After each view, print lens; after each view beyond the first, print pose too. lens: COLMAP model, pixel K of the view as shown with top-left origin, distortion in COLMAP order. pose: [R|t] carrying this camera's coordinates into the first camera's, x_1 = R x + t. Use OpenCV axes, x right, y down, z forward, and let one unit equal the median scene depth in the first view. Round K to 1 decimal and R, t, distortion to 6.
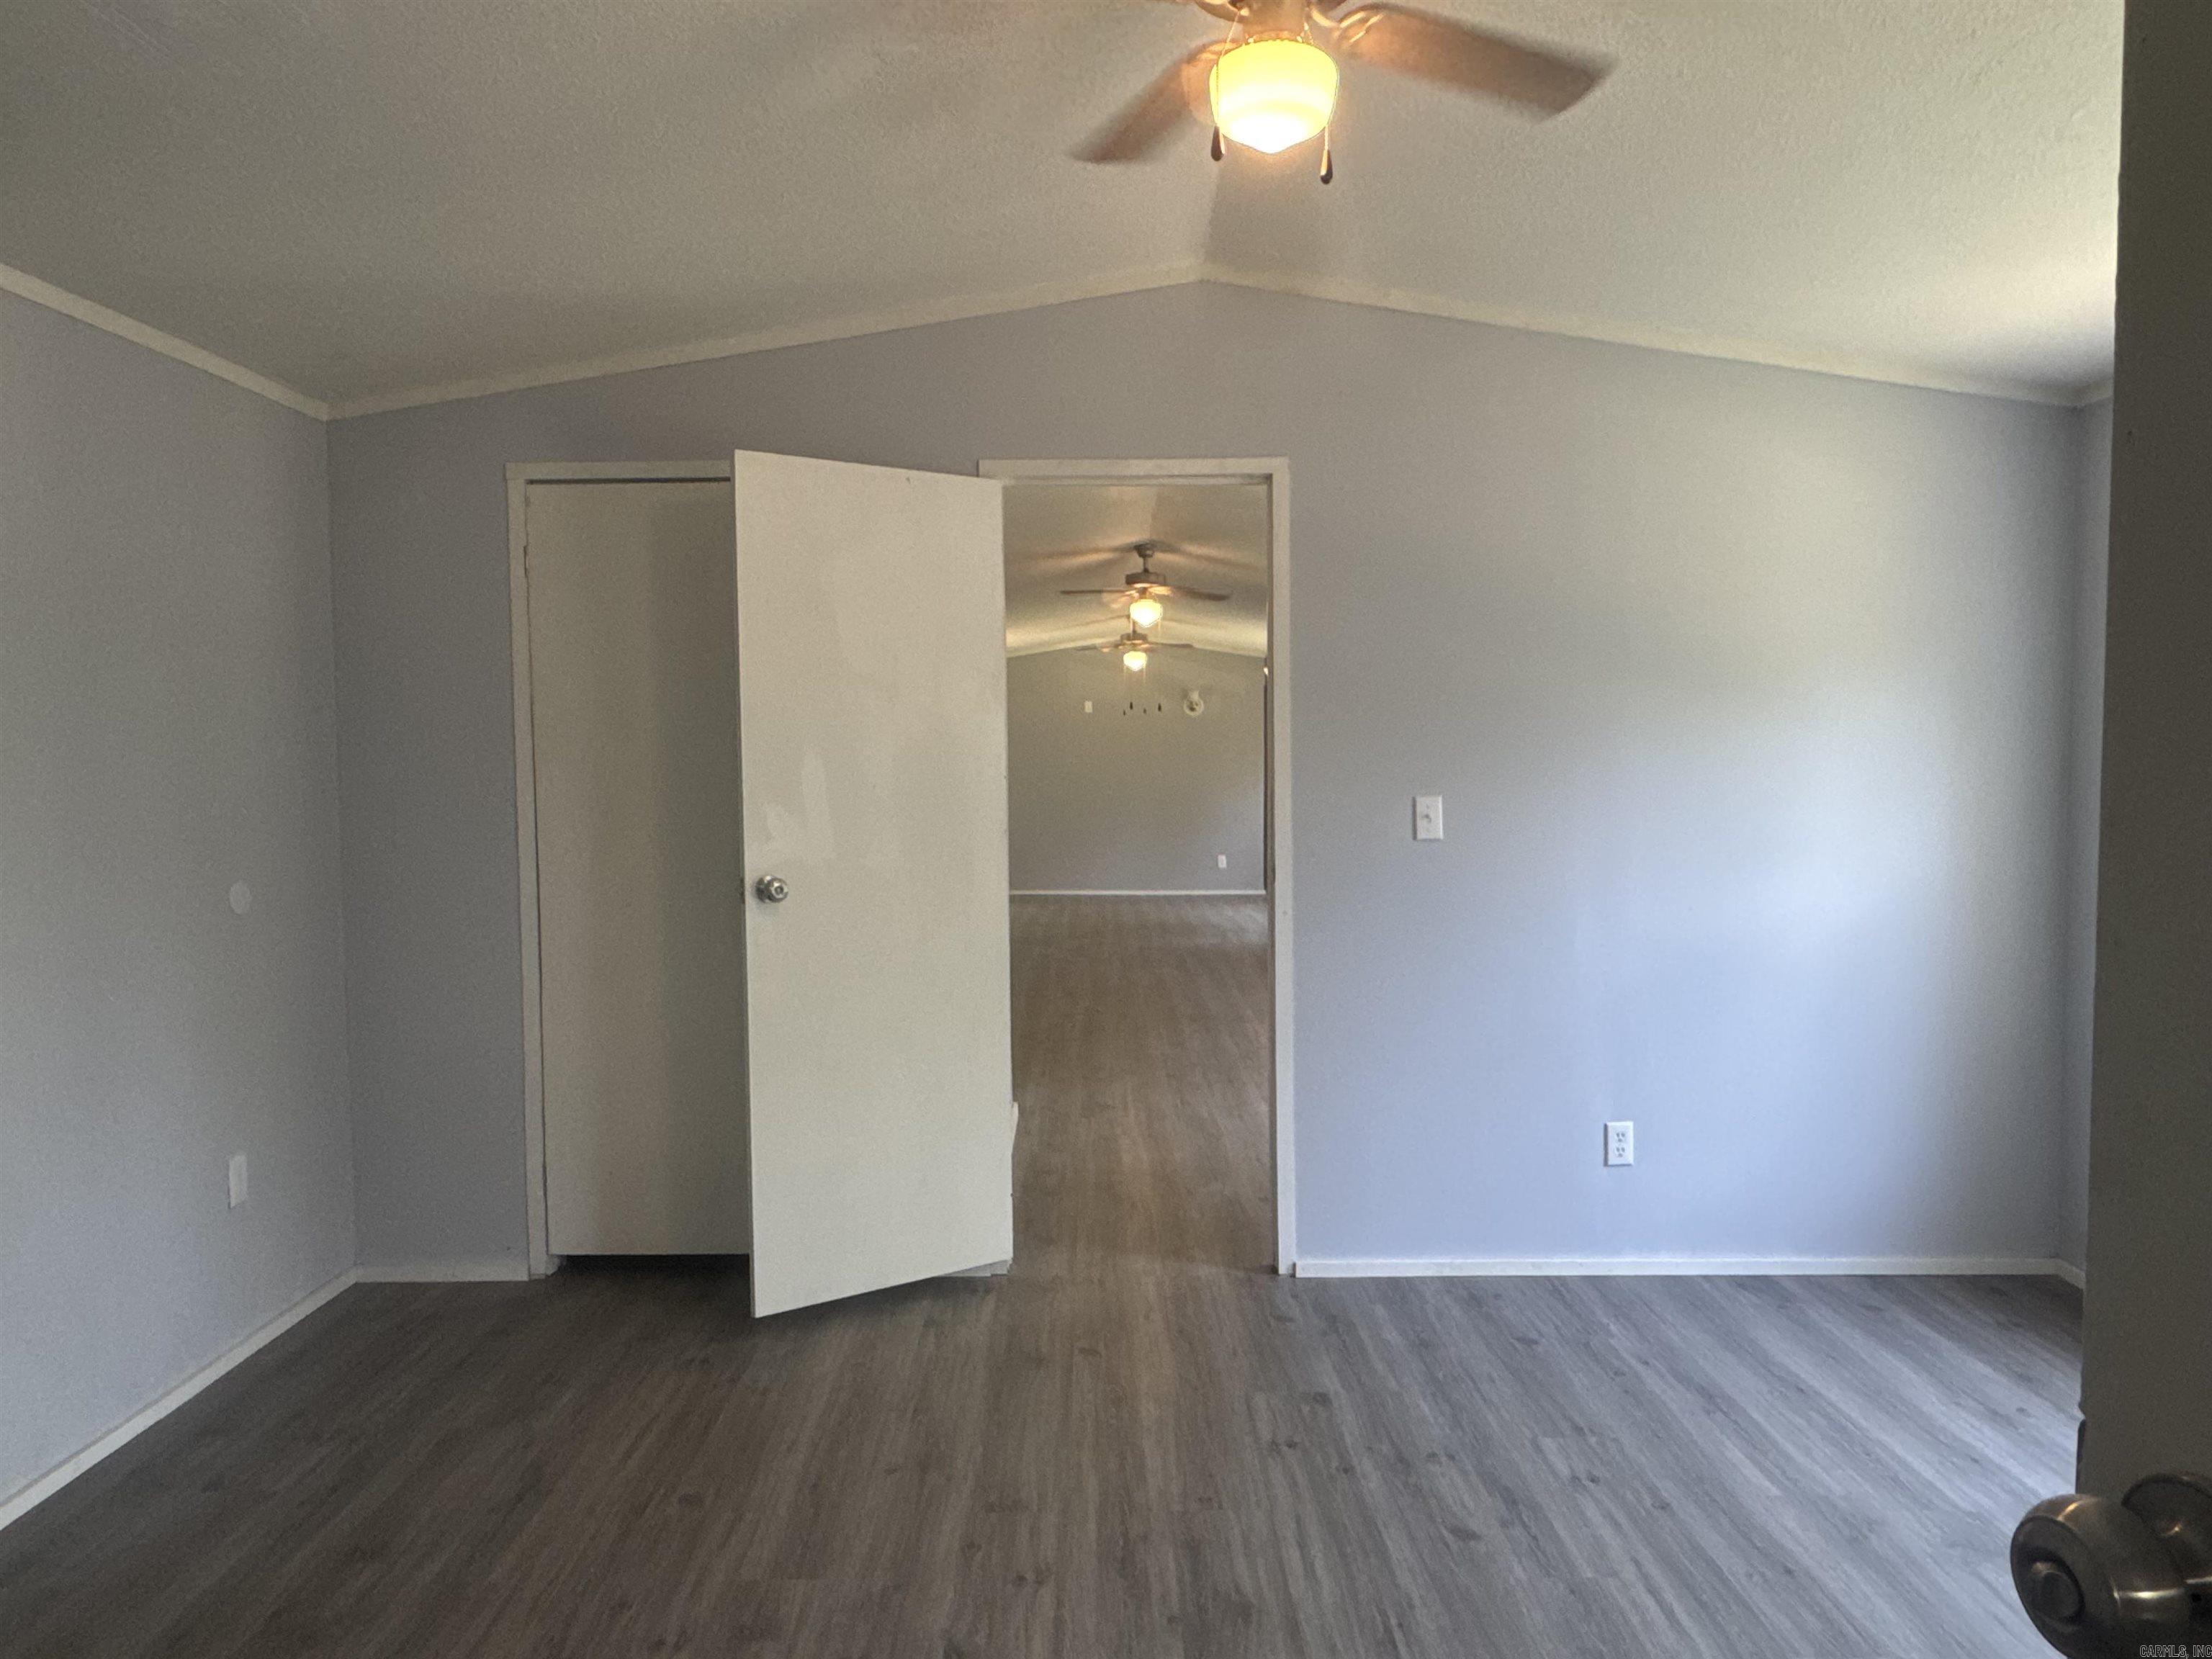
lens RADIAL K [[1435.6, 0, 1099.2], [0, 1435.6, 828.2], [0, 0, 1]] dist [-0.000524, -0.000015]
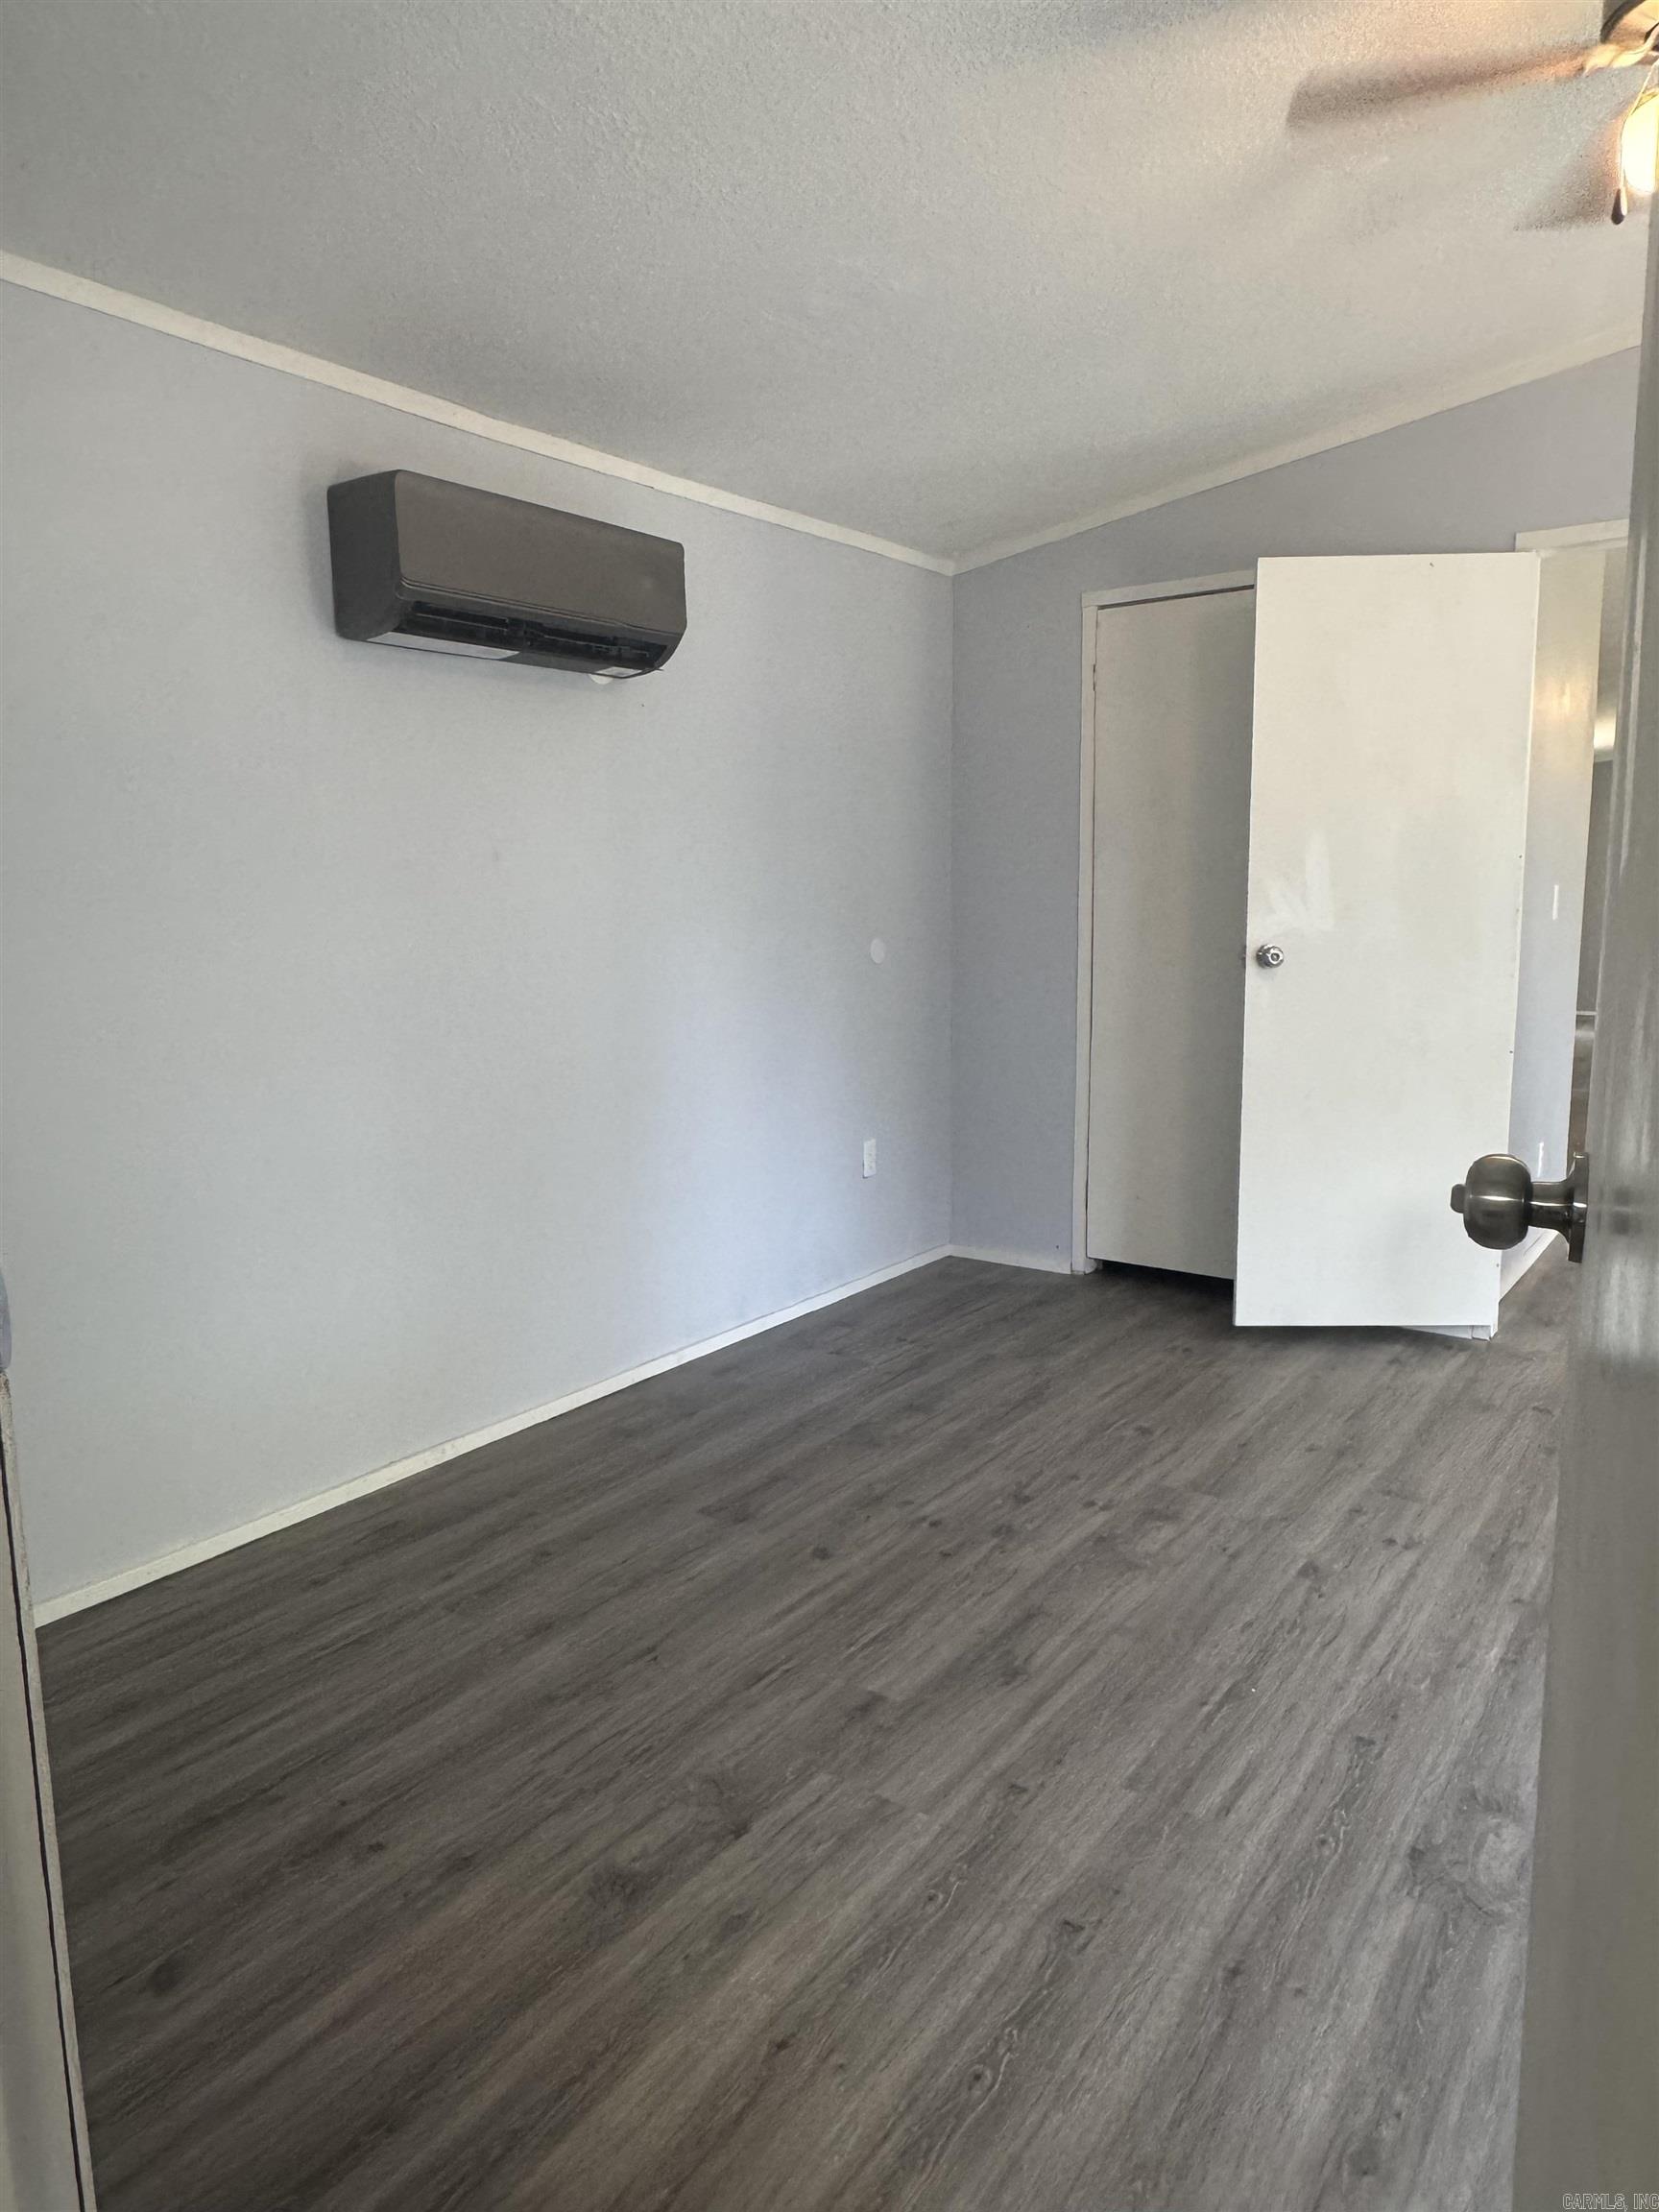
lens RADIAL K [[1435.6, 0, 815.9], [0, 1435.6, 1092.1], [0, 0, 1]] dist [-0.000524, -0.000015]
pose [[0.807299, 0.085170, -0.583964, 0.153364], [-0.026170, 0.993724, 0.108754, 0.035562], [0.589562, -0.072514, 0.804462, -0.126257]]
